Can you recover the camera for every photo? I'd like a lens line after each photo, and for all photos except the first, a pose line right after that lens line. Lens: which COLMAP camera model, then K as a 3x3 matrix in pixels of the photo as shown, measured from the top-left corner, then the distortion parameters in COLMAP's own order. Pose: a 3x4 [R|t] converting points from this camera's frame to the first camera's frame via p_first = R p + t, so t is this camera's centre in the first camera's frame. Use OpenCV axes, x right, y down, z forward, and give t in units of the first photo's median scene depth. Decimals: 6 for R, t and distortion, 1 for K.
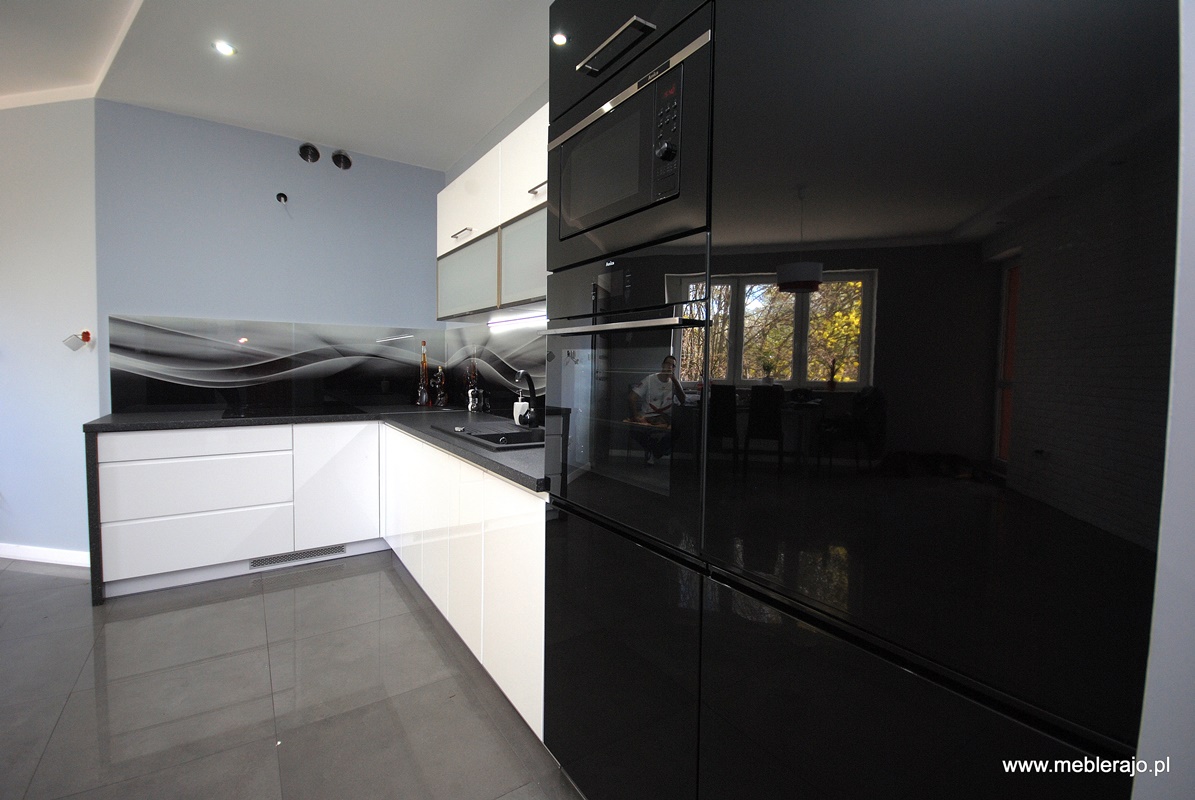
lens RADIAL K [[517.5, 0, 593.2], [0, 517.5, 390.5], [0, 0, 1]] dist [0.001573, 0.000083]
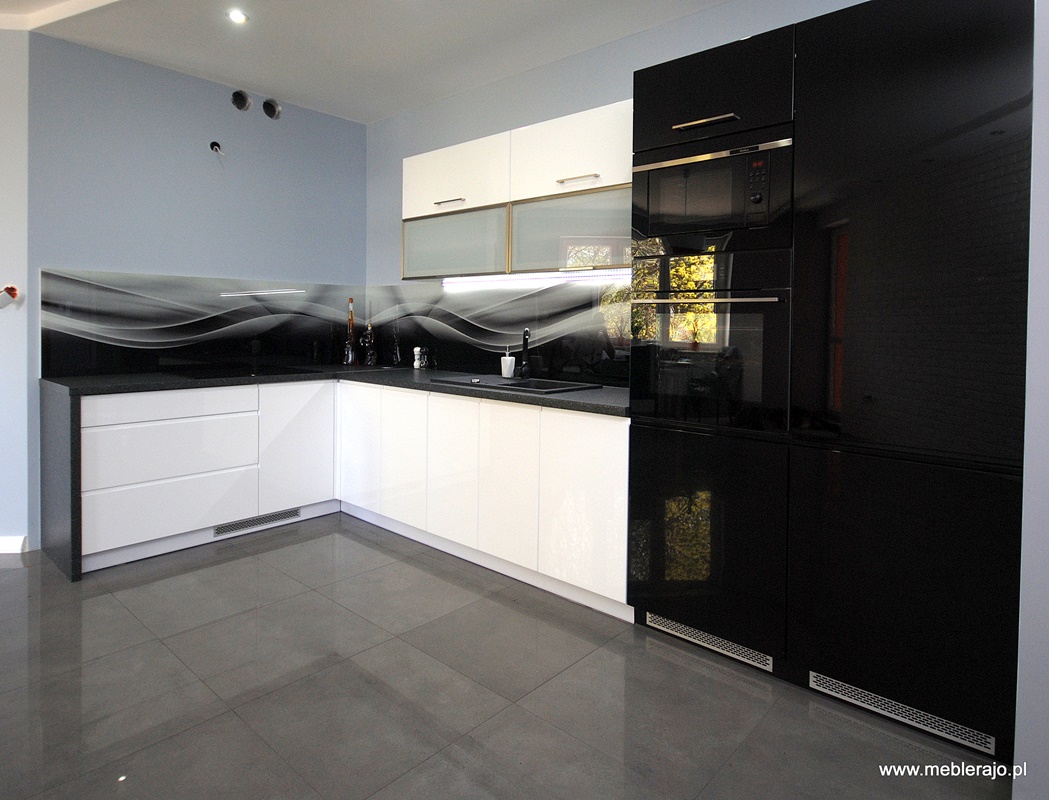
lens RADIAL K [[629.4, 0, 526.4], [0, 629.4, 334.6], [0, 0, 1]] dist [-0.031562, 0.042914]
pose [[0.967818, -0.006350, 0.251570, -0.363302], [0.013345, 0.999570, -0.026111, 0.008474], [-0.251296, 0.028628, 0.967487, -0.254857]]
